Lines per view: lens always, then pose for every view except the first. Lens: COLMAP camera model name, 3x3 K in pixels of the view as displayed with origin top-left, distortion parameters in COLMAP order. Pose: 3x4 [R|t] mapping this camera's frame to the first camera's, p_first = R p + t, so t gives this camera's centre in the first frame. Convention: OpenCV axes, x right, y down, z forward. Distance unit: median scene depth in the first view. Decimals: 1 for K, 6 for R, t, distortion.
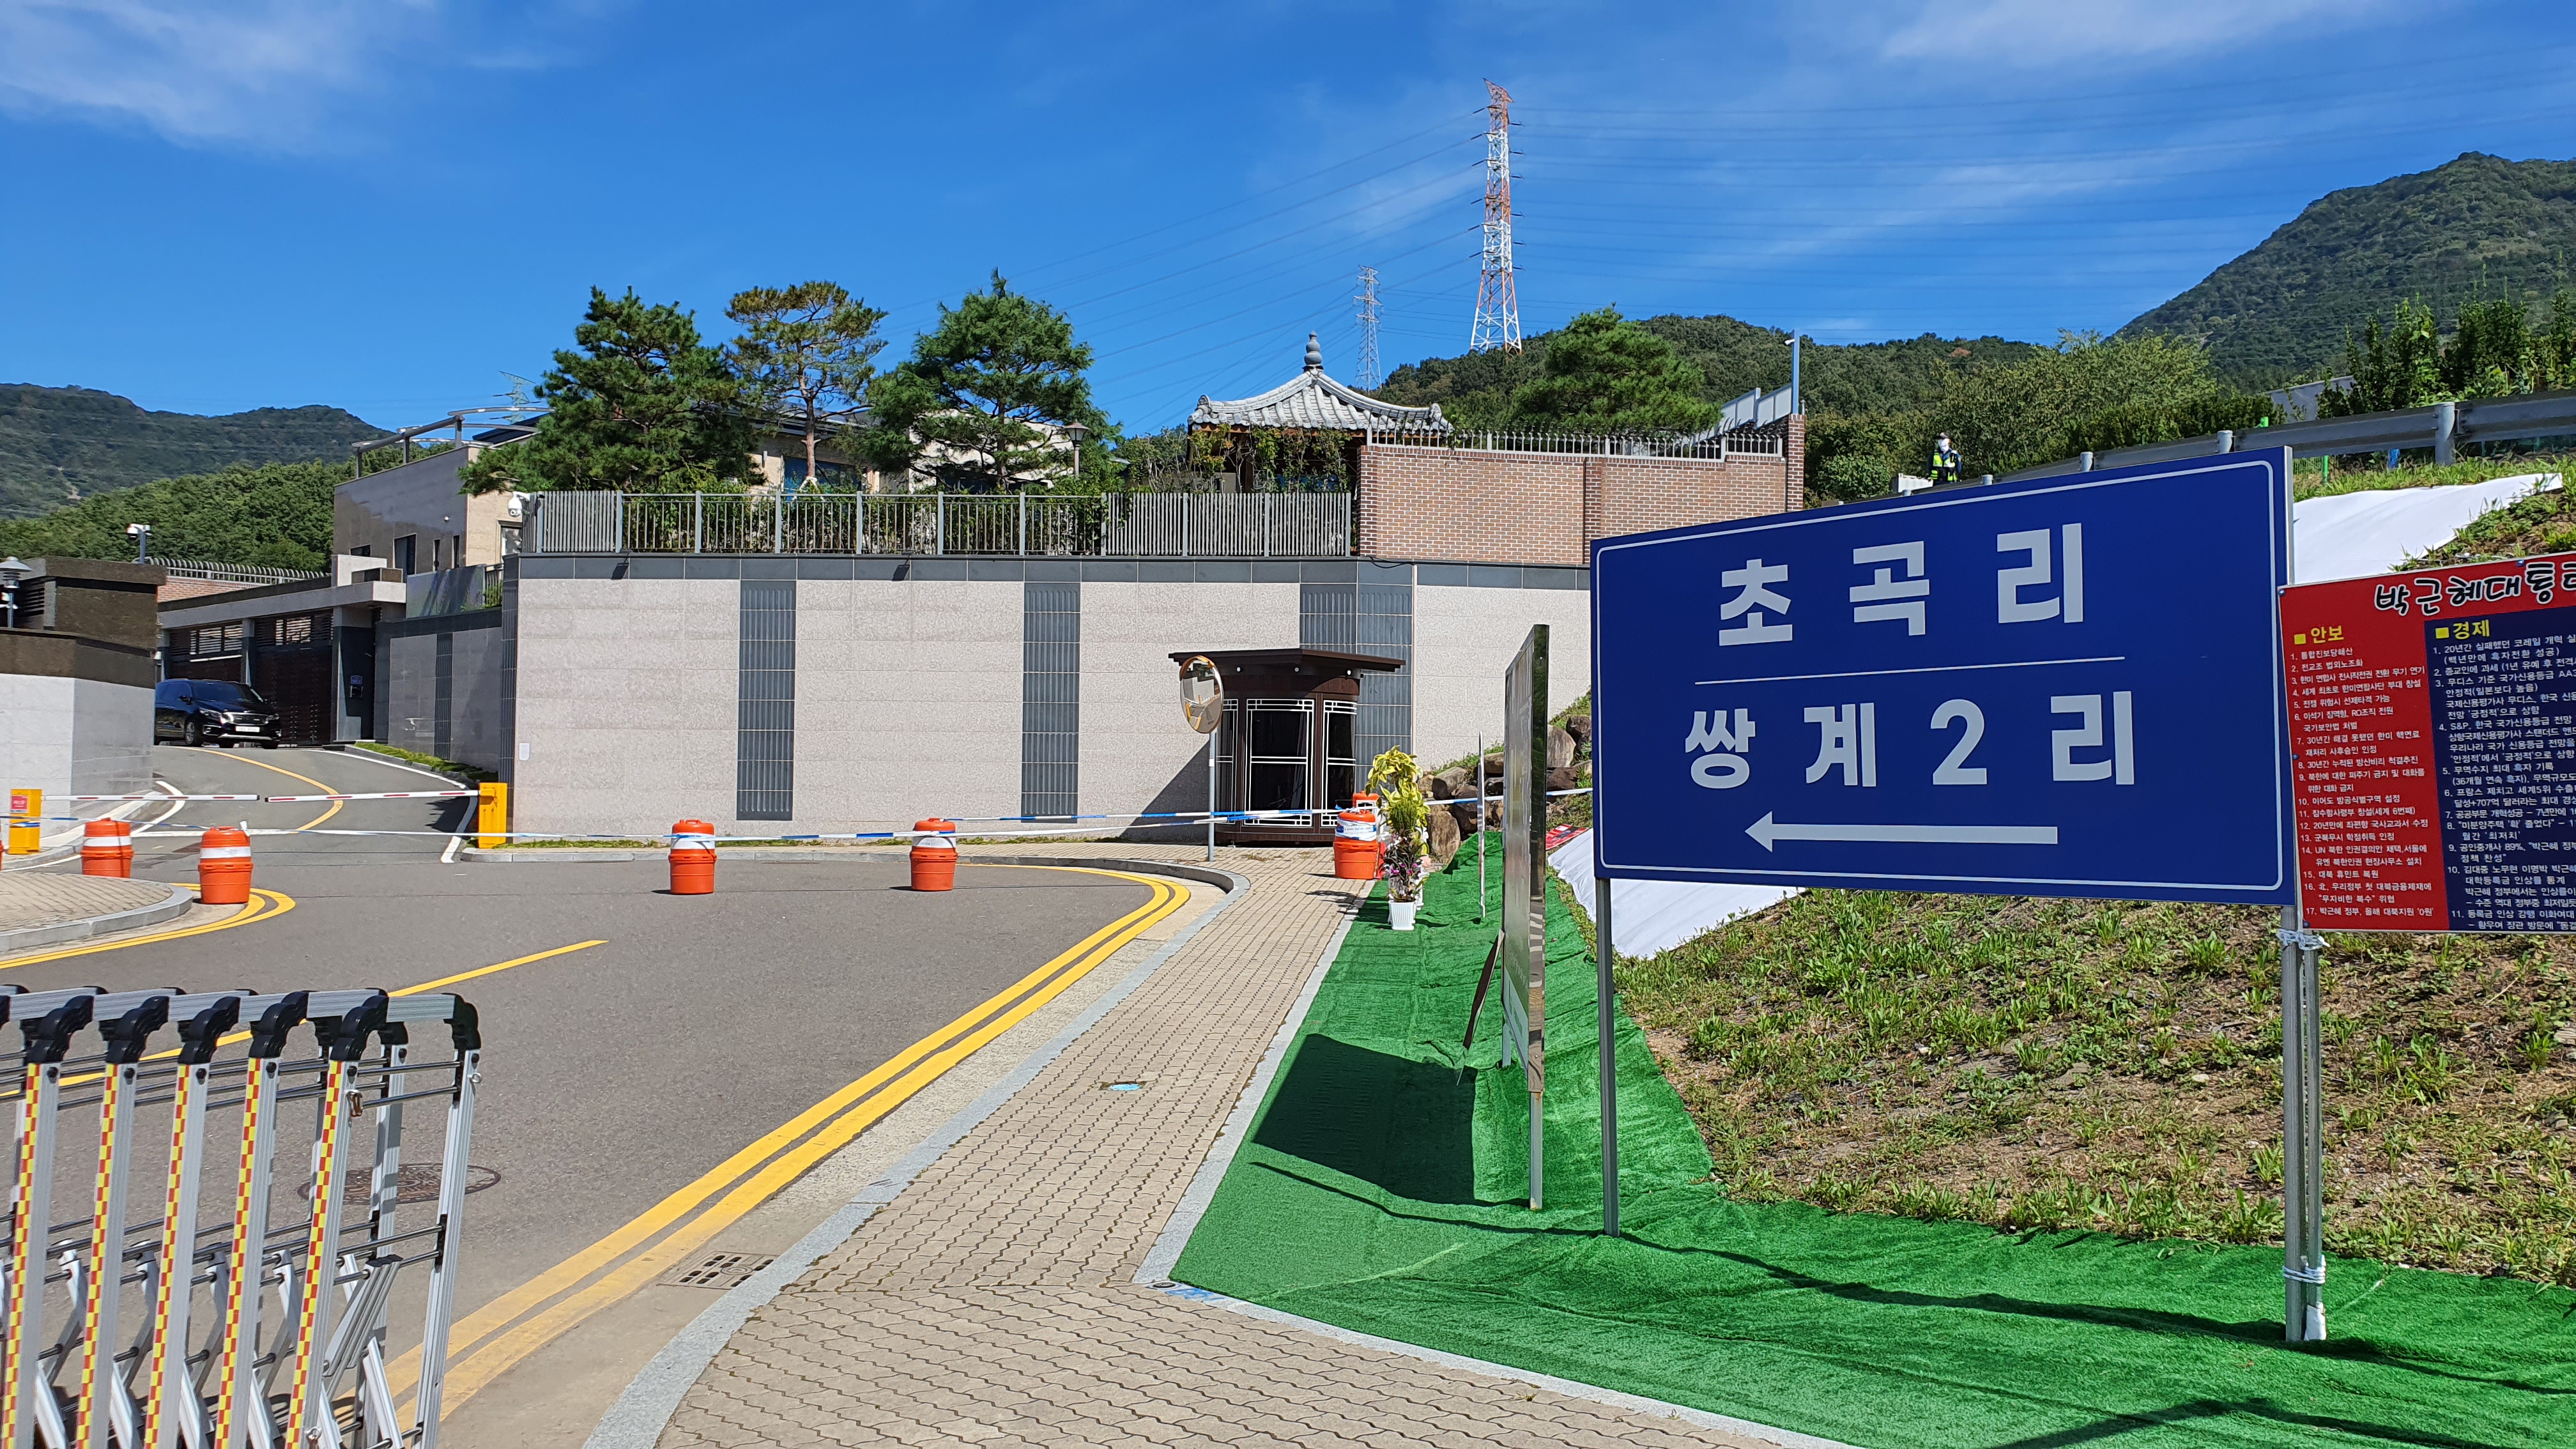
lens RADIAL K [[1836.5, 0, 1302.9], [0, 1836.5, 776.4], [0, 0, 1]] dist [-0.001567, -0.001934]
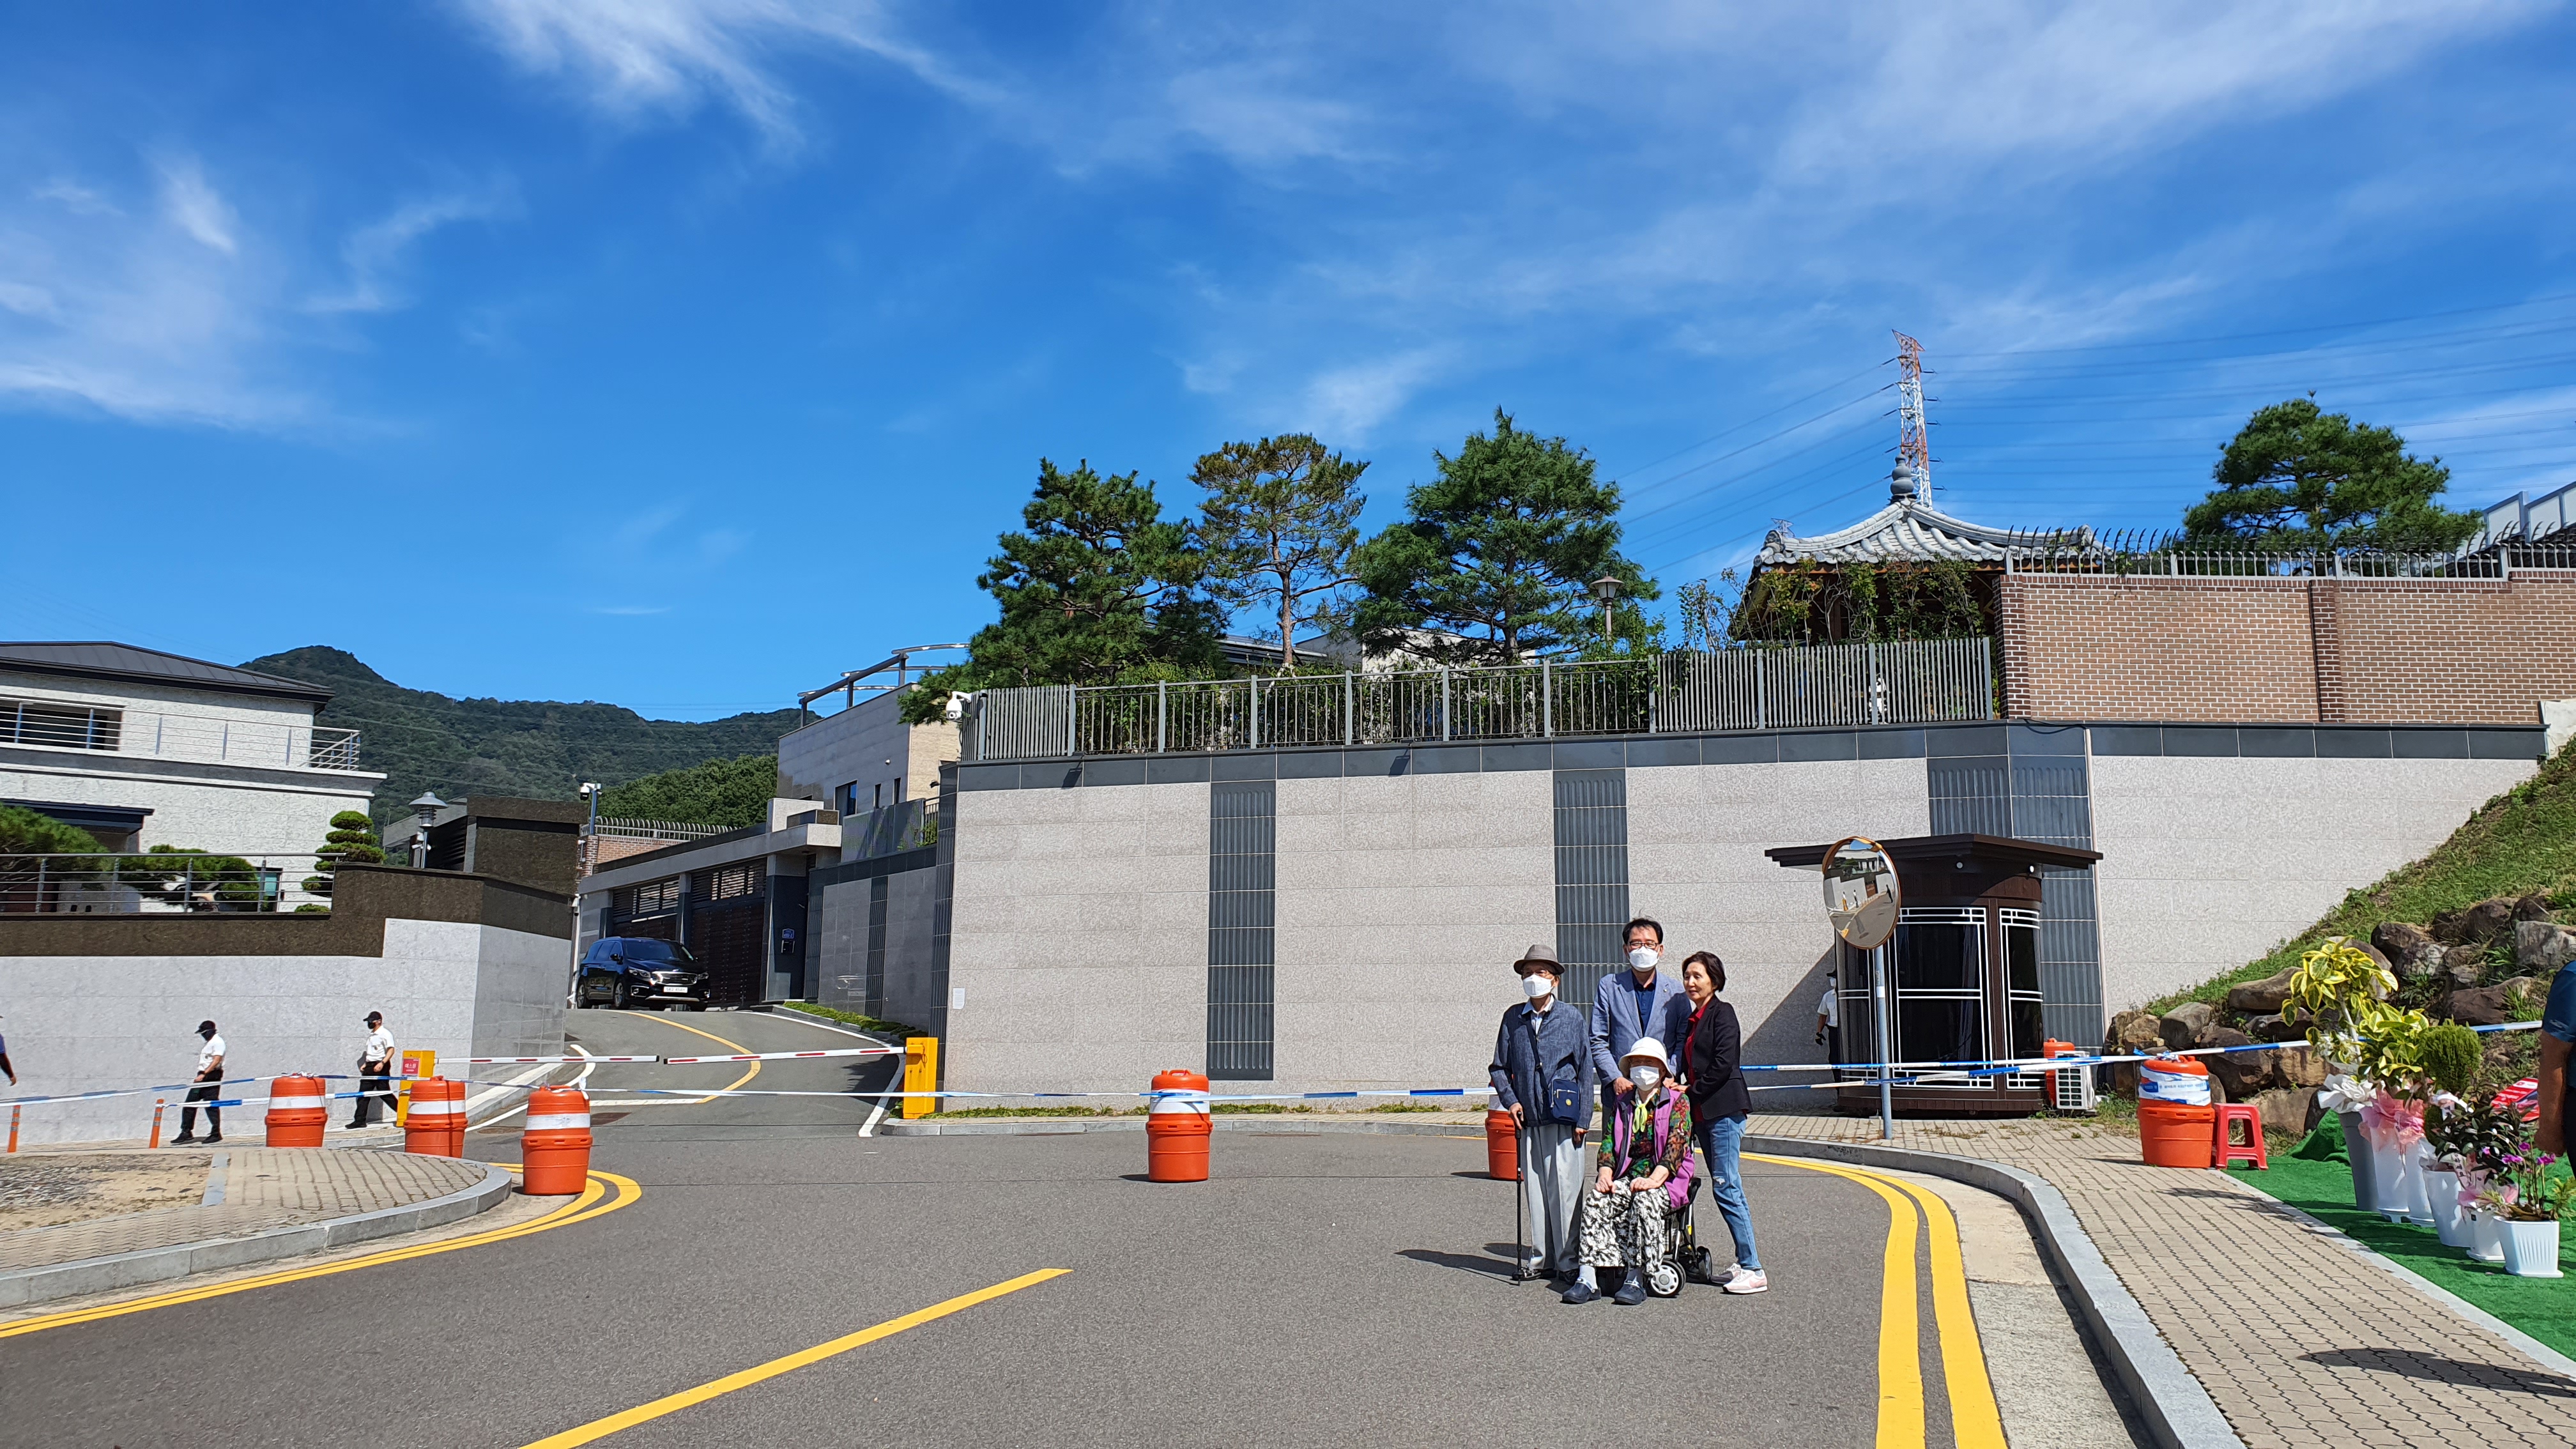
lens RADIAL K [[1853.6, 0, 1288.0], [0, 1853.6, 724.5], [0, 0, 1]] dist [0.047897, -0.003080]
pose [[0.973619, -0.047602, -0.223158, -0.082995], [0.008245, 0.984698, -0.174076, 0.011182], [0.228030, 0.167643, 0.959113, 0.202162]]
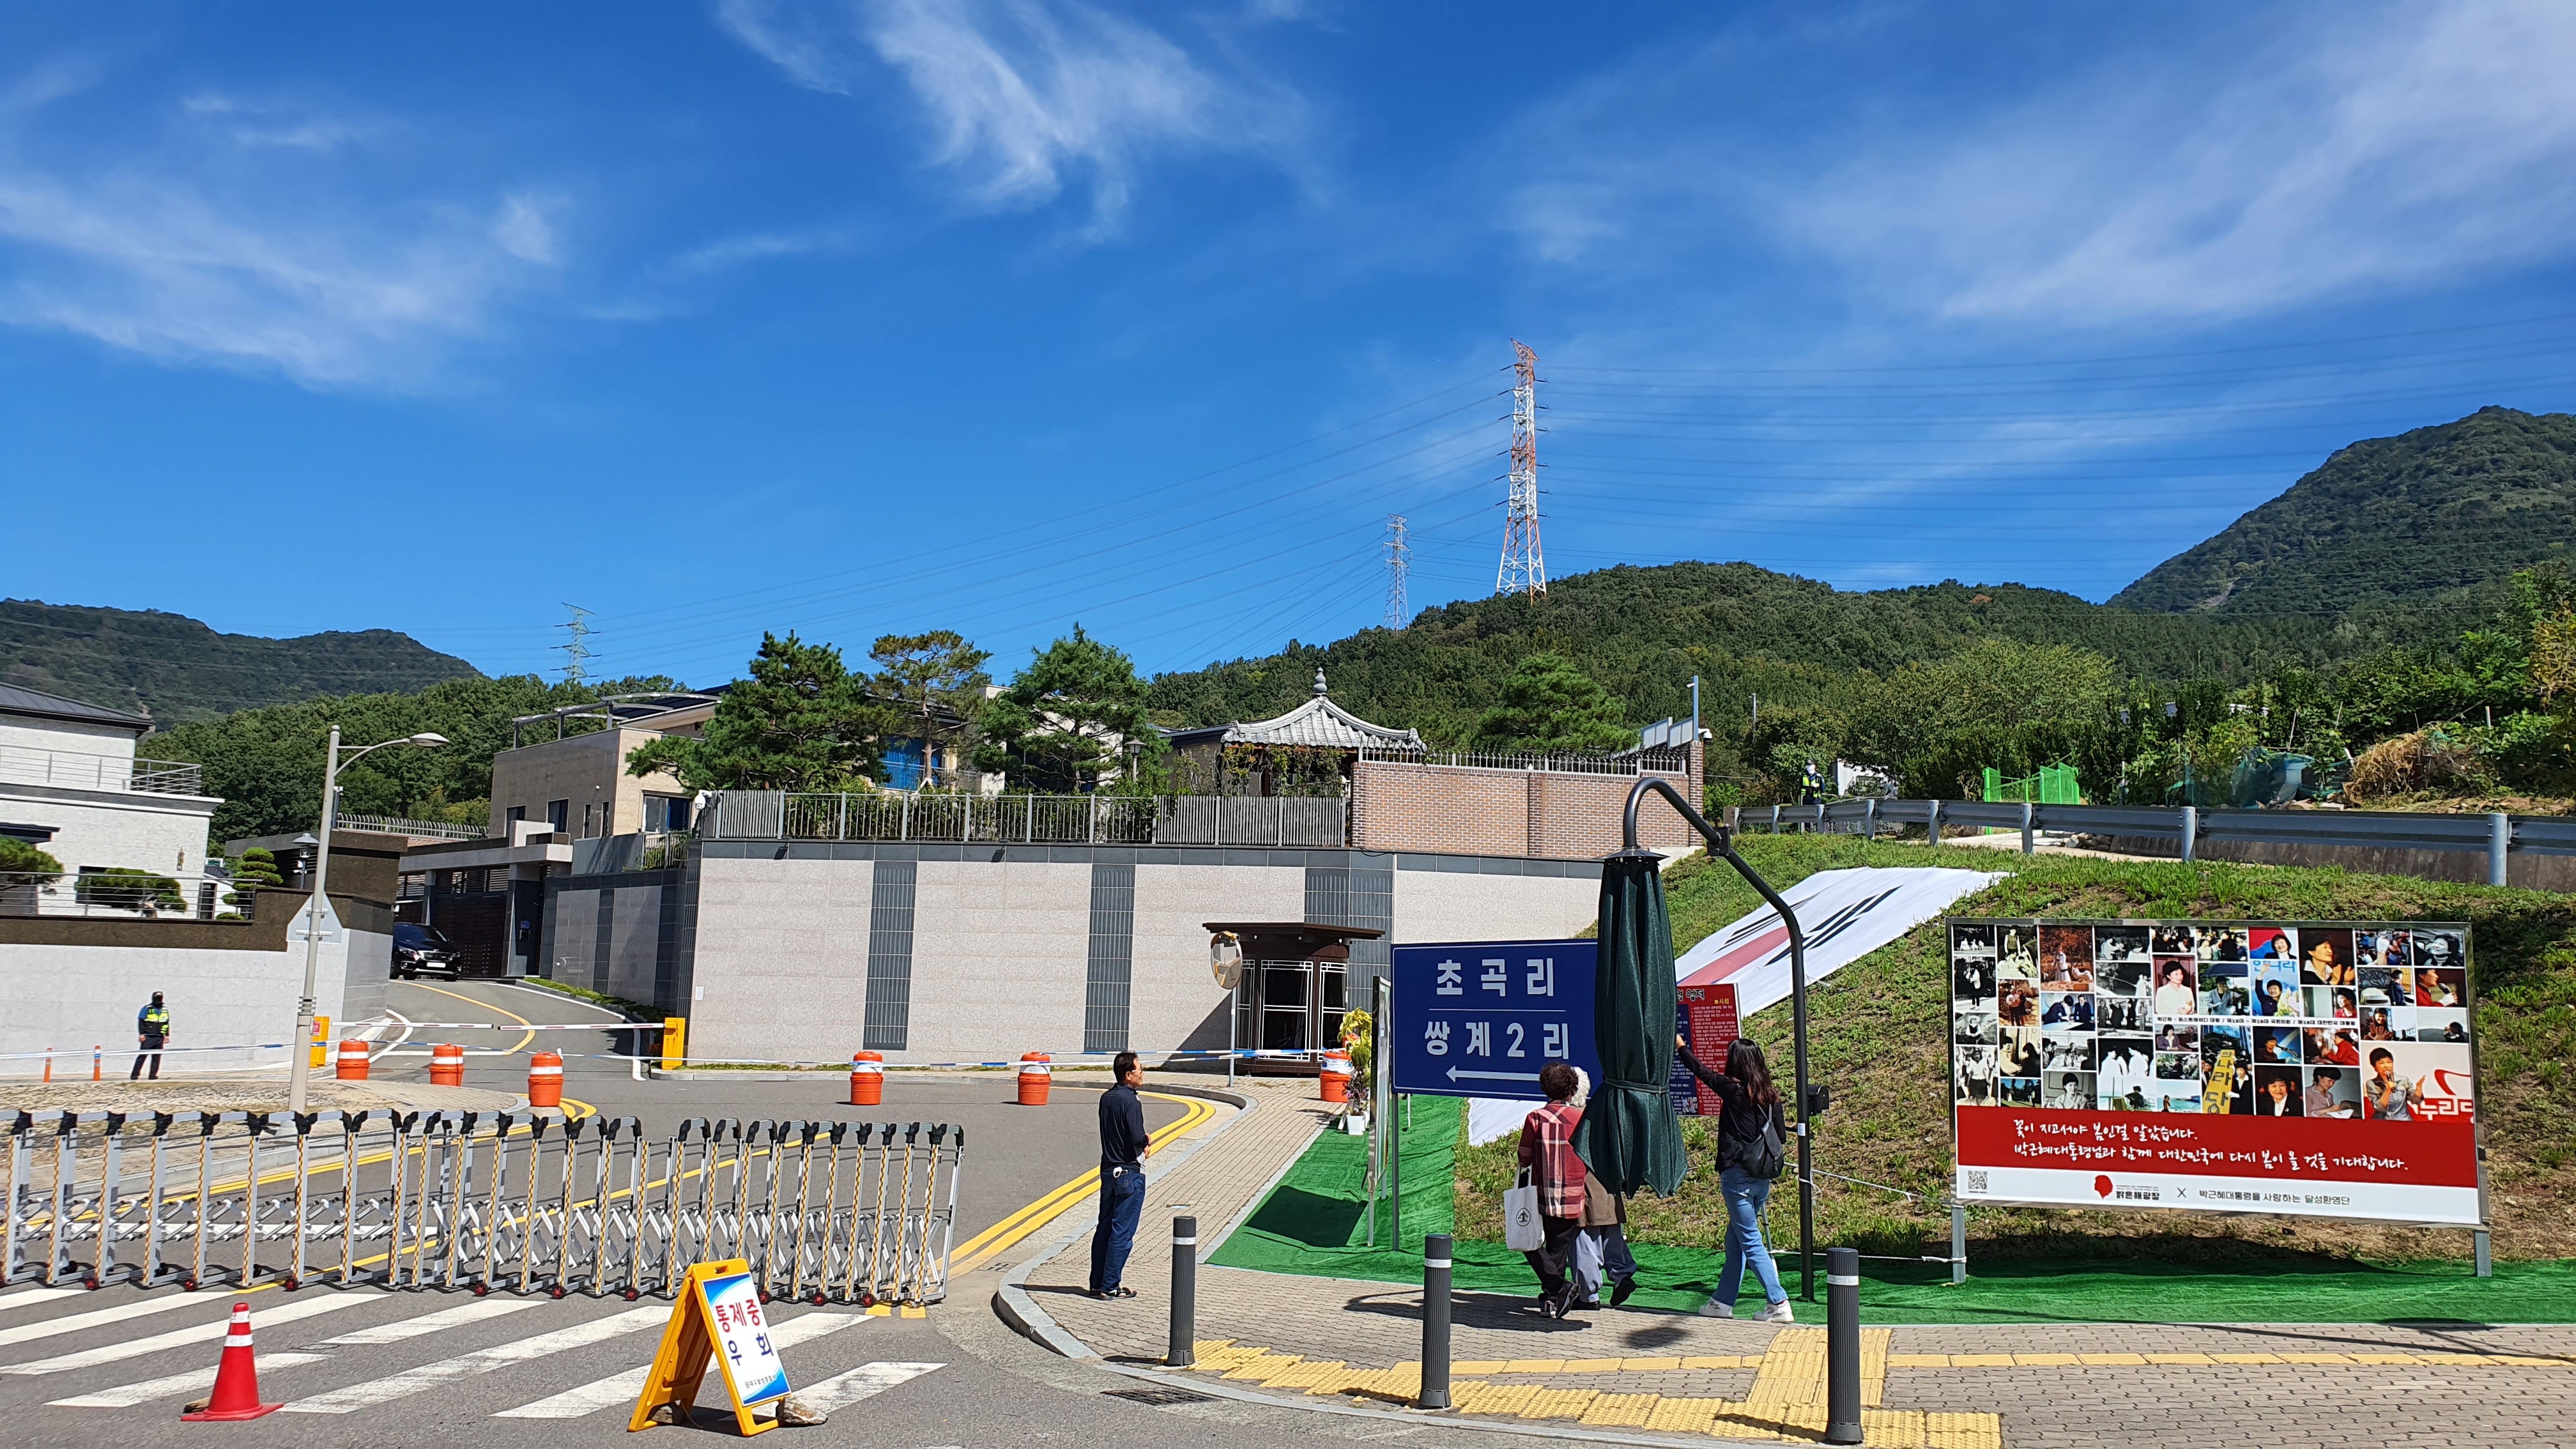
lens RADIAL K [[1838.5, 0, 1342.8], [0, 1838.5, 734.3], [0, 0, 1]] dist [0.003232, -0.003753]
pose [[0.999874, 0.015203, 0.004586, 0.016655], [-0.014375, 0.989263, -0.145438, -0.011212], [-0.006748, 0.145354, 0.989357, -0.284526]]
